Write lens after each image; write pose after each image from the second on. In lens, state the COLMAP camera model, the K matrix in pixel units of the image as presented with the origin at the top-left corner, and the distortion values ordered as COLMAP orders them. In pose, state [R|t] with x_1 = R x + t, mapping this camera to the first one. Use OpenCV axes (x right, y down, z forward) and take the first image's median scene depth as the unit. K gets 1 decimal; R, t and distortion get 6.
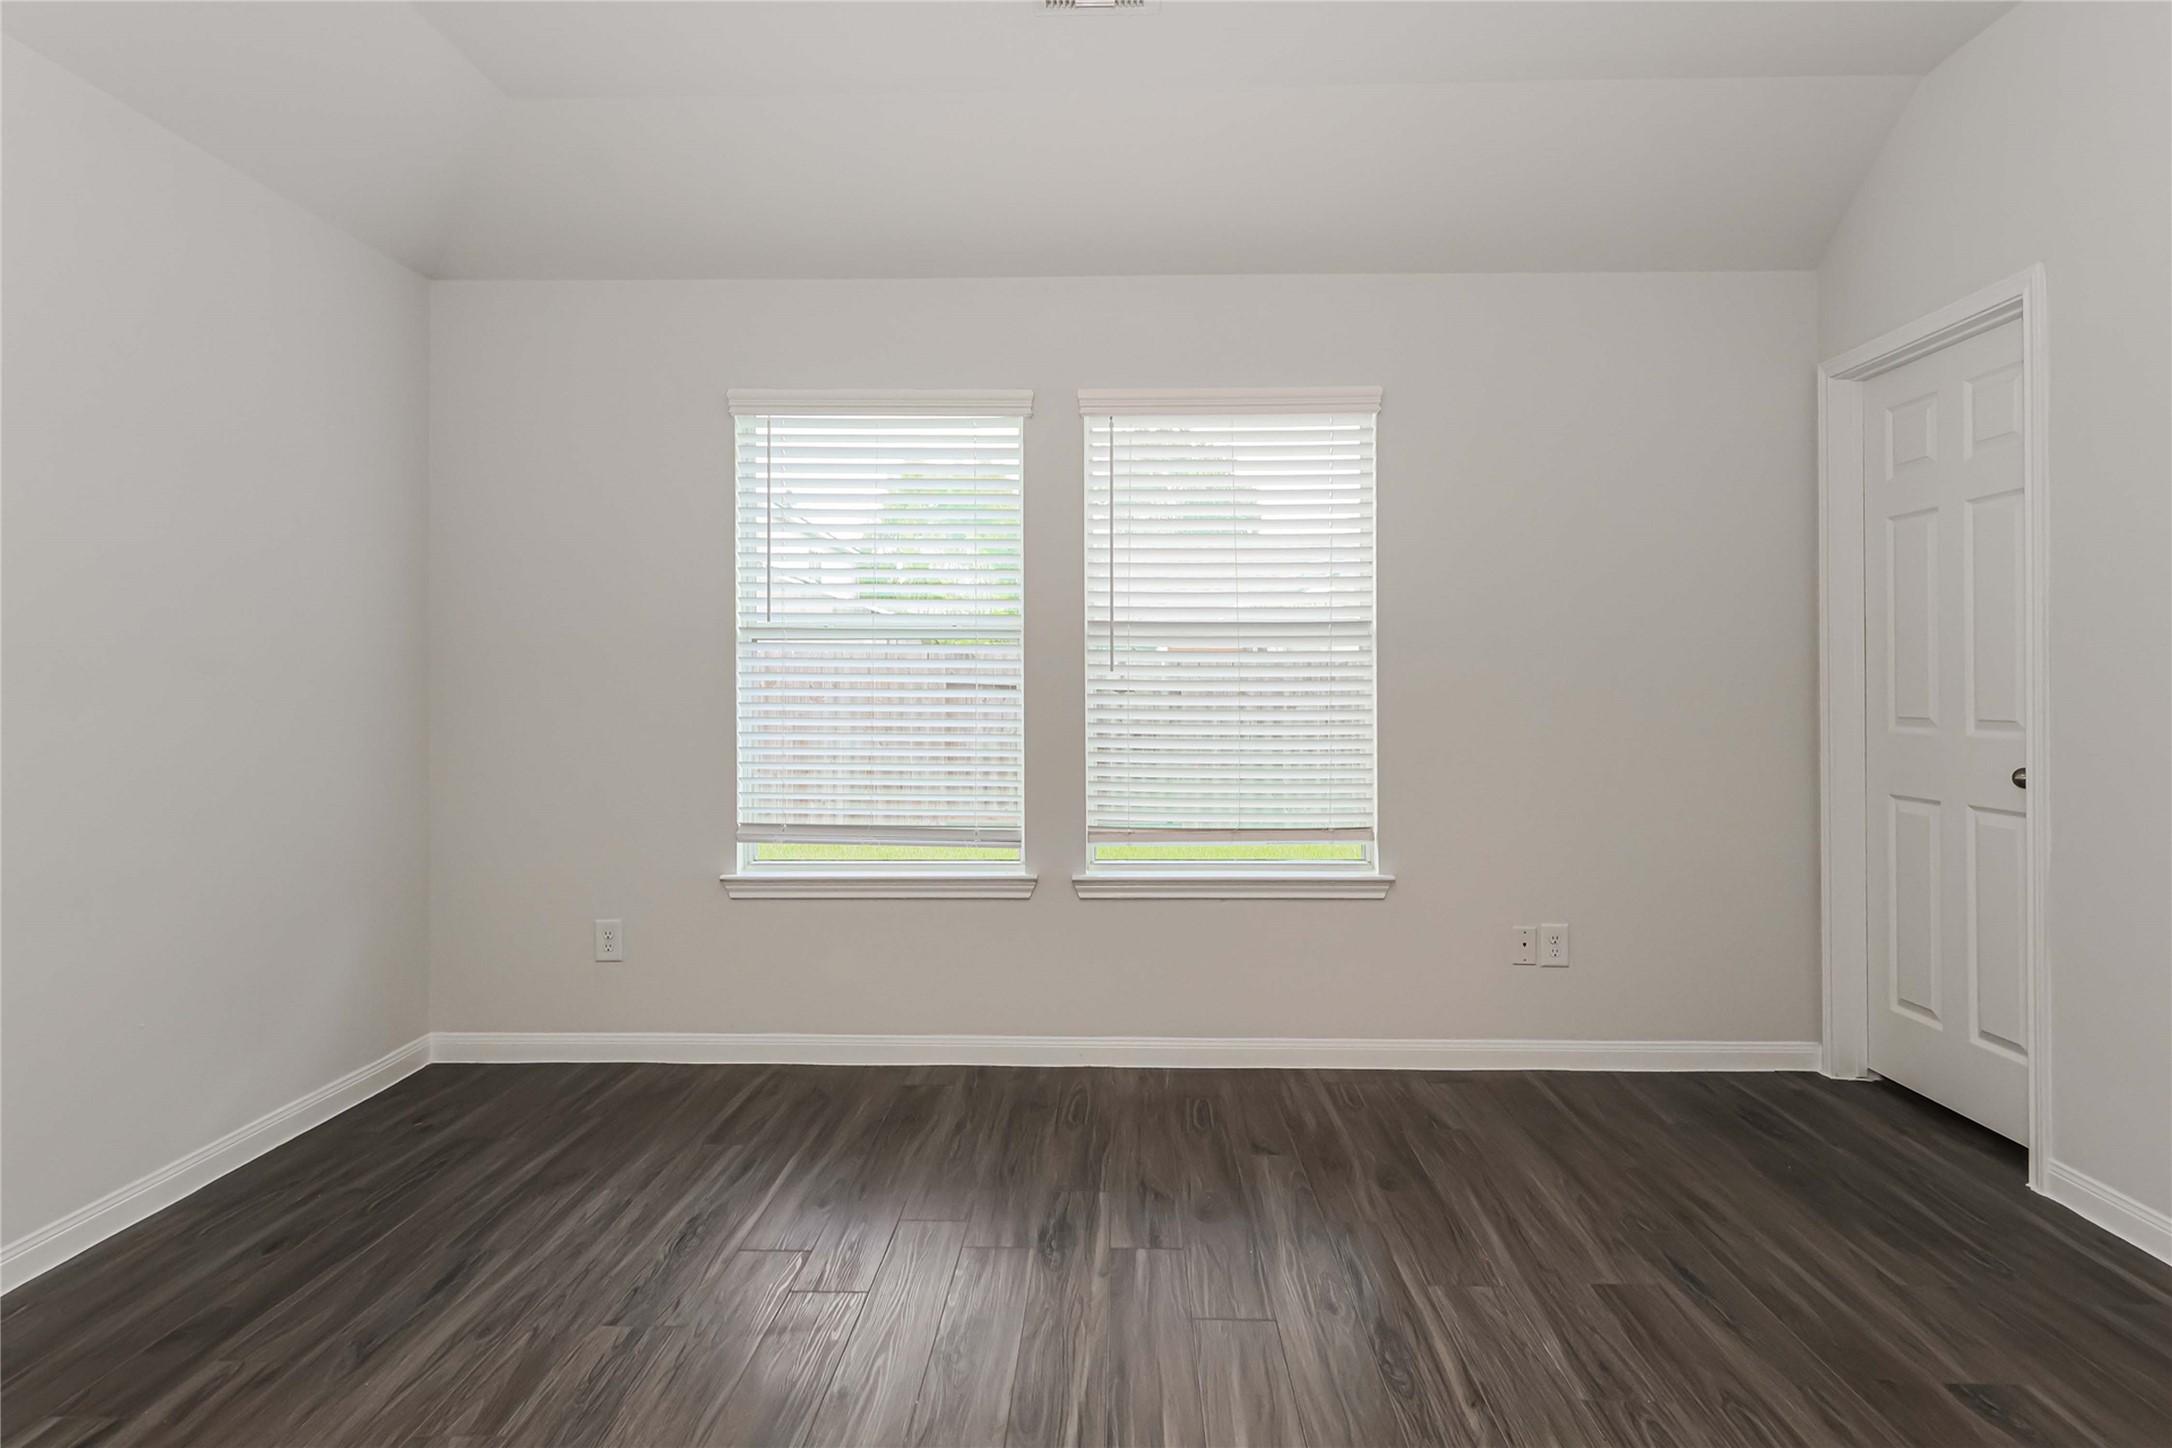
lens RADIAL K [[1236.6, 0, 1084.8], [0, 1236.6, 685.2], [0, 0, 1]] dist [0.004005, -0.001467]
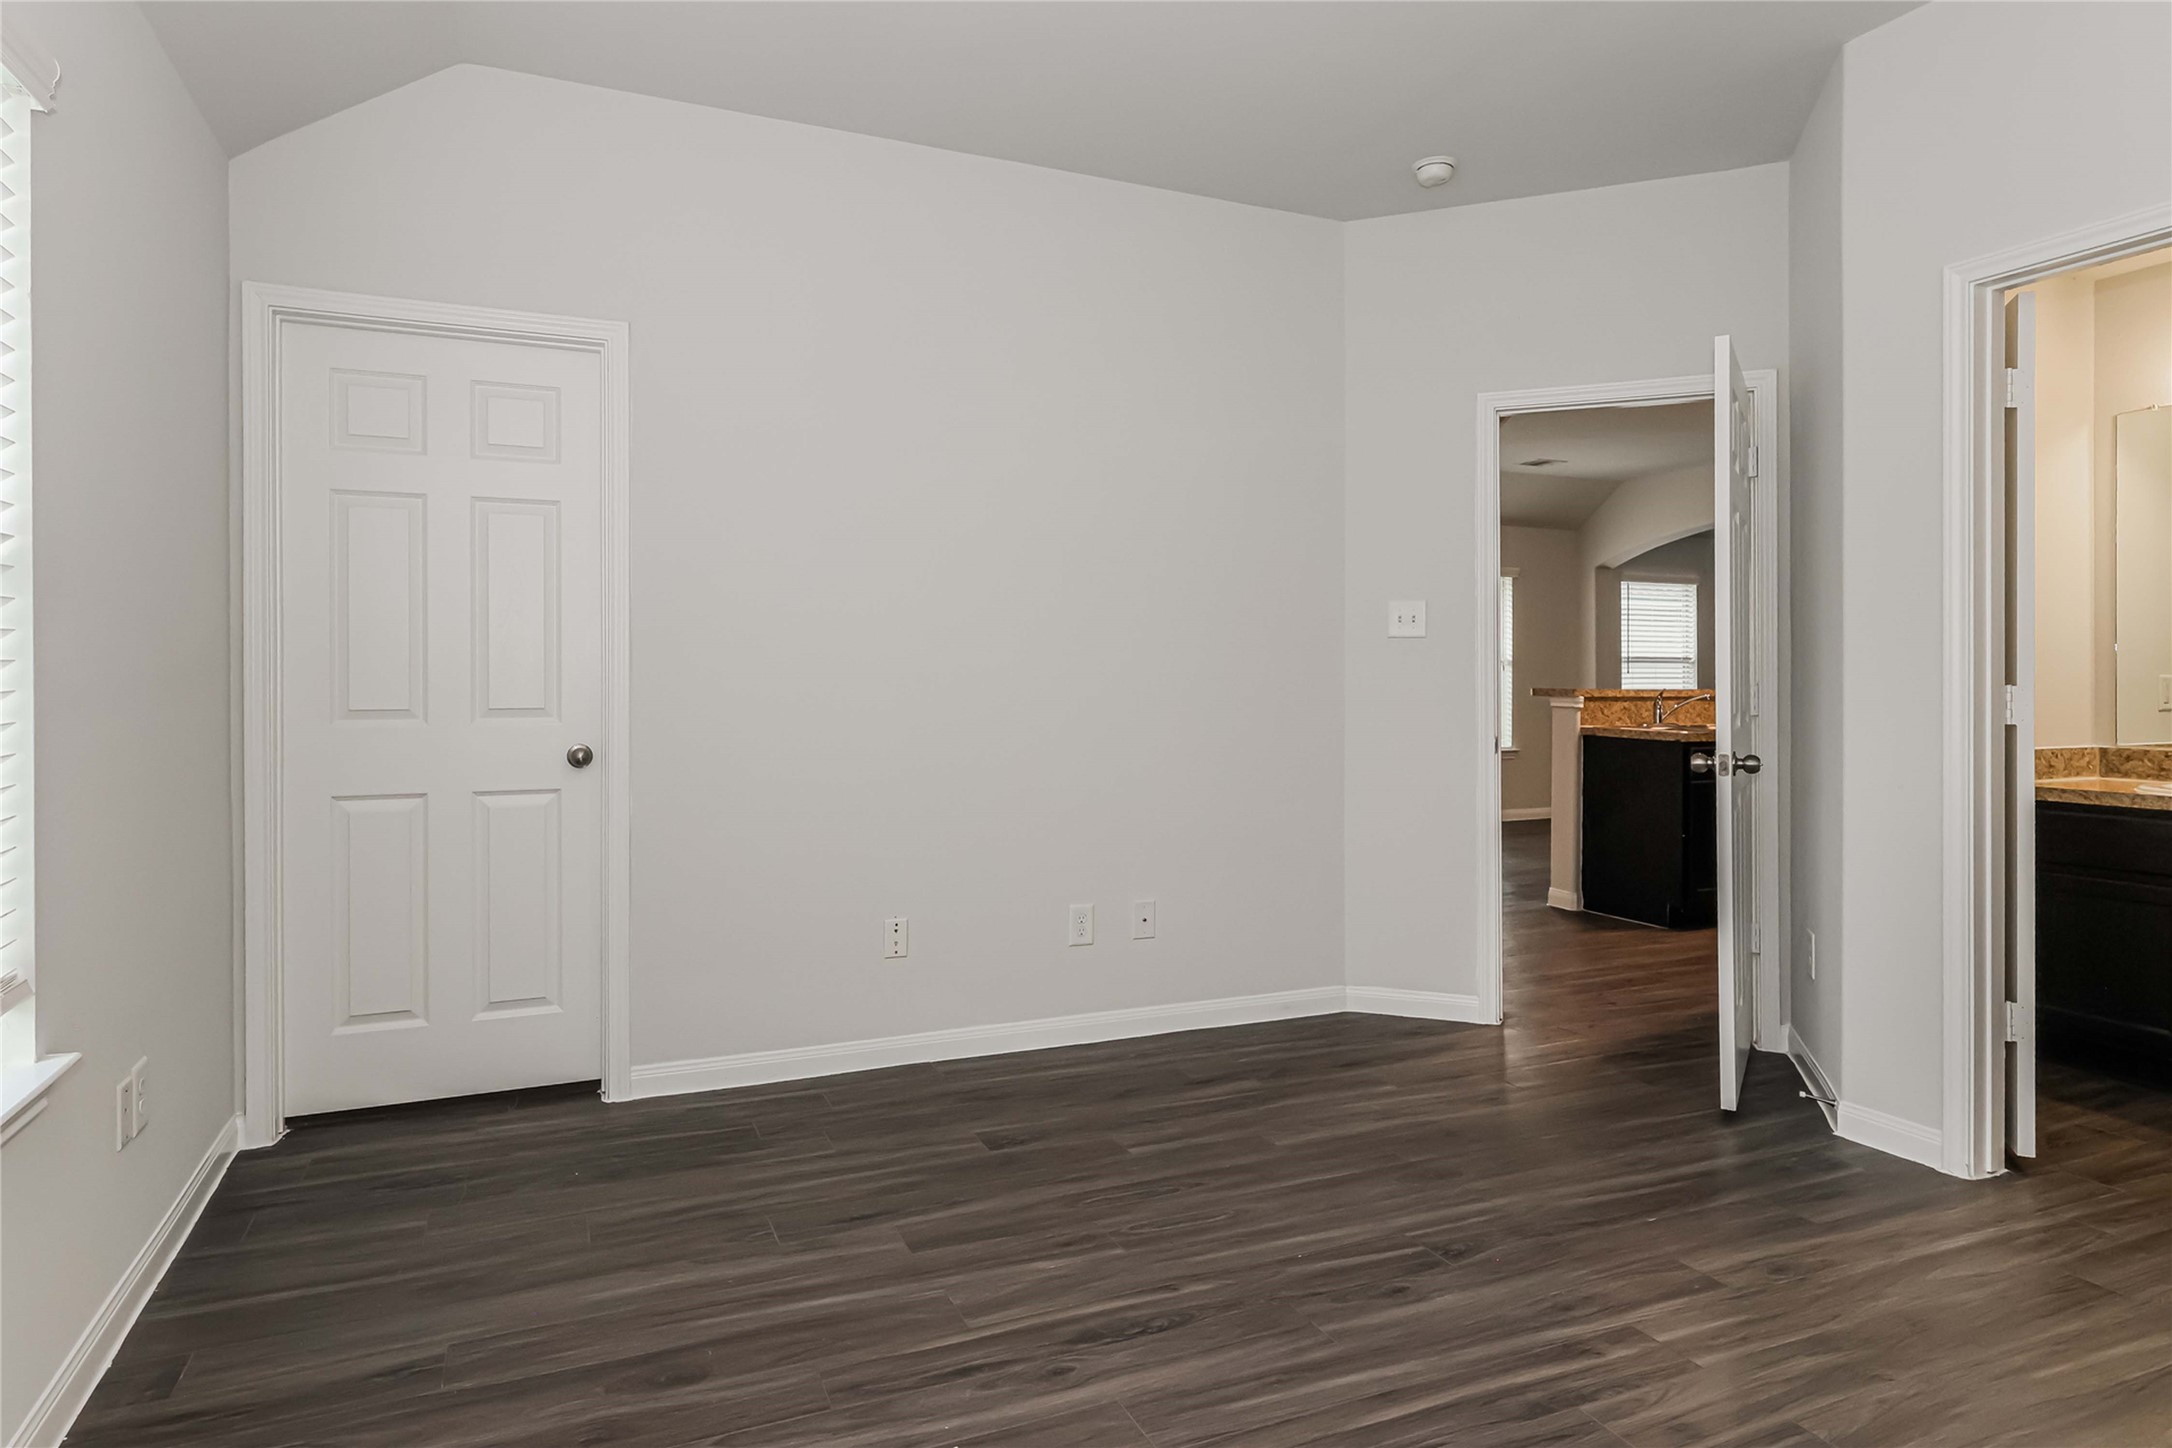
lens RADIAL K [[1236.6, 0, 1084.8], [0, 1236.6, 685.2], [0, 0, 1]] dist [0.004005, -0.001467]
pose [[-0.429210, -0.001868, 0.903203, -0.542993], [-0.002575, 0.999996, 0.000845, 0.008567], [-0.903201, -0.001963, -0.429213, 1.221979]]
